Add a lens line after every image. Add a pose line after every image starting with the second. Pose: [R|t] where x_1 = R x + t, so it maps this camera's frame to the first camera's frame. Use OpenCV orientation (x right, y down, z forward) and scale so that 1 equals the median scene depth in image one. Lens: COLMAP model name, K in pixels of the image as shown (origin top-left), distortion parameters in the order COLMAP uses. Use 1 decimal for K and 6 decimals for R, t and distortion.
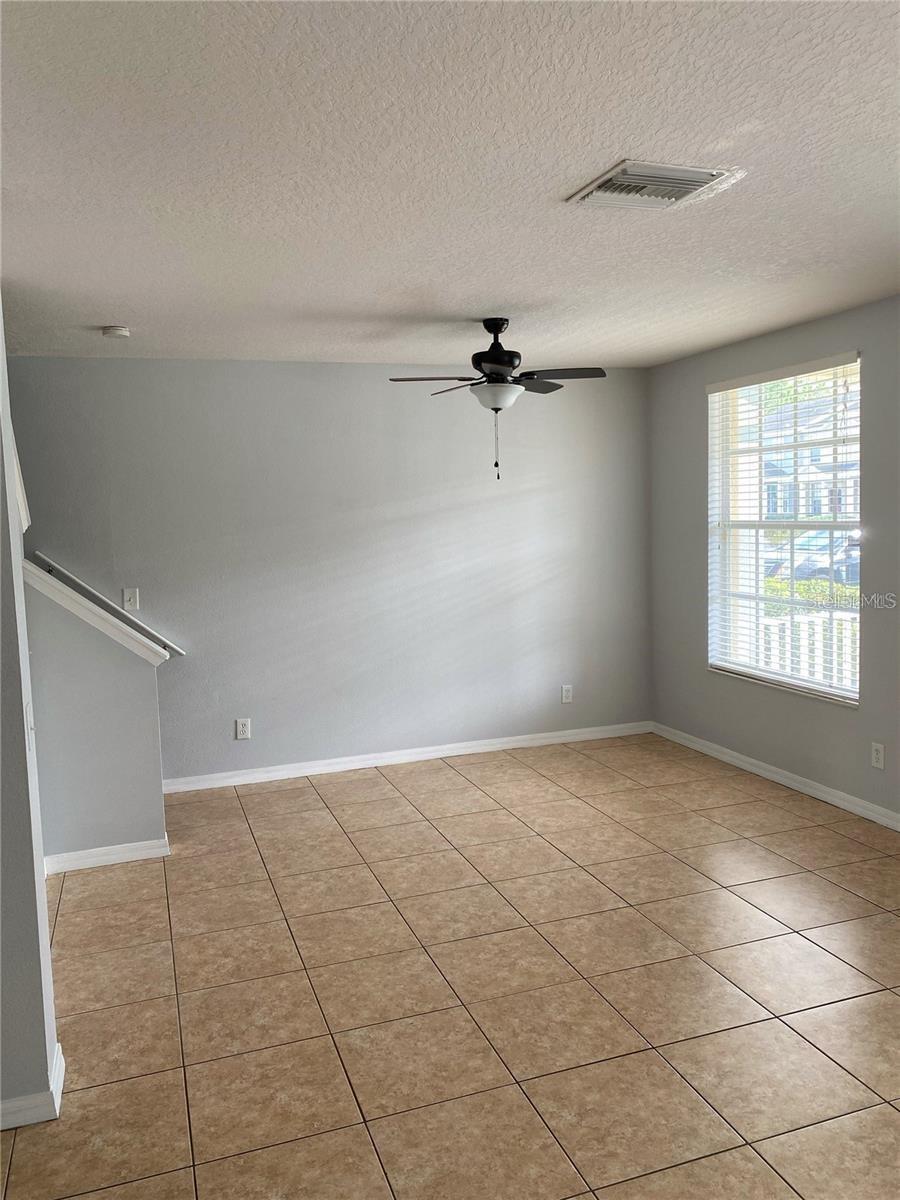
lens RADIAL K [[912.4, 0, 454.2], [0, 912.4, 591.8], [0, 0, 1]] dist [-0.001942, -0.011525]
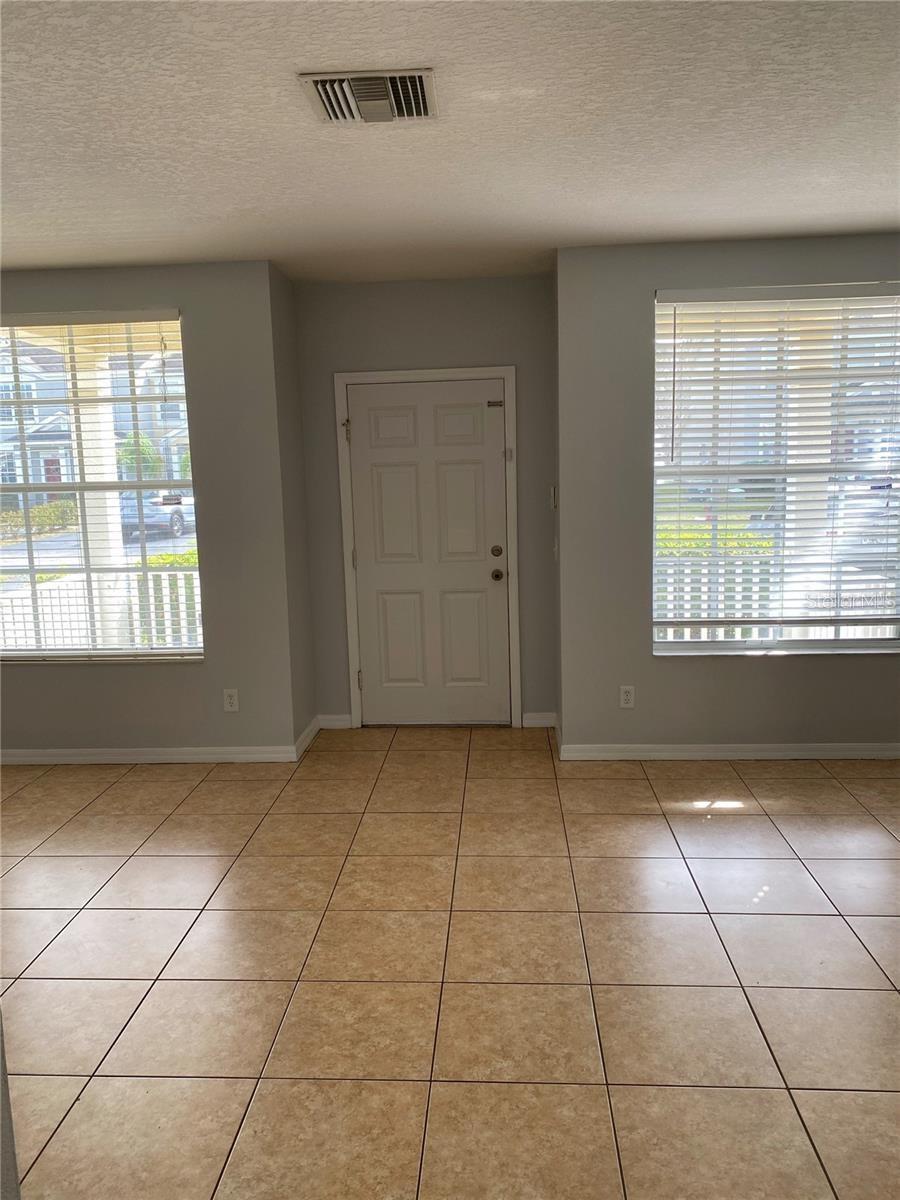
lens RADIAL K [[905.5, 0, 450.0], [0, 905.5, 600.0], [0, 0, 1]] dist [0.007392, 0.001981]
pose [[0.390068, -0.118814, 0.913088, -0.391692], [0.094912, 0.991546, 0.088476, -0.005787], [-0.915881, 0.052151, 0.398047, 0.343032]]
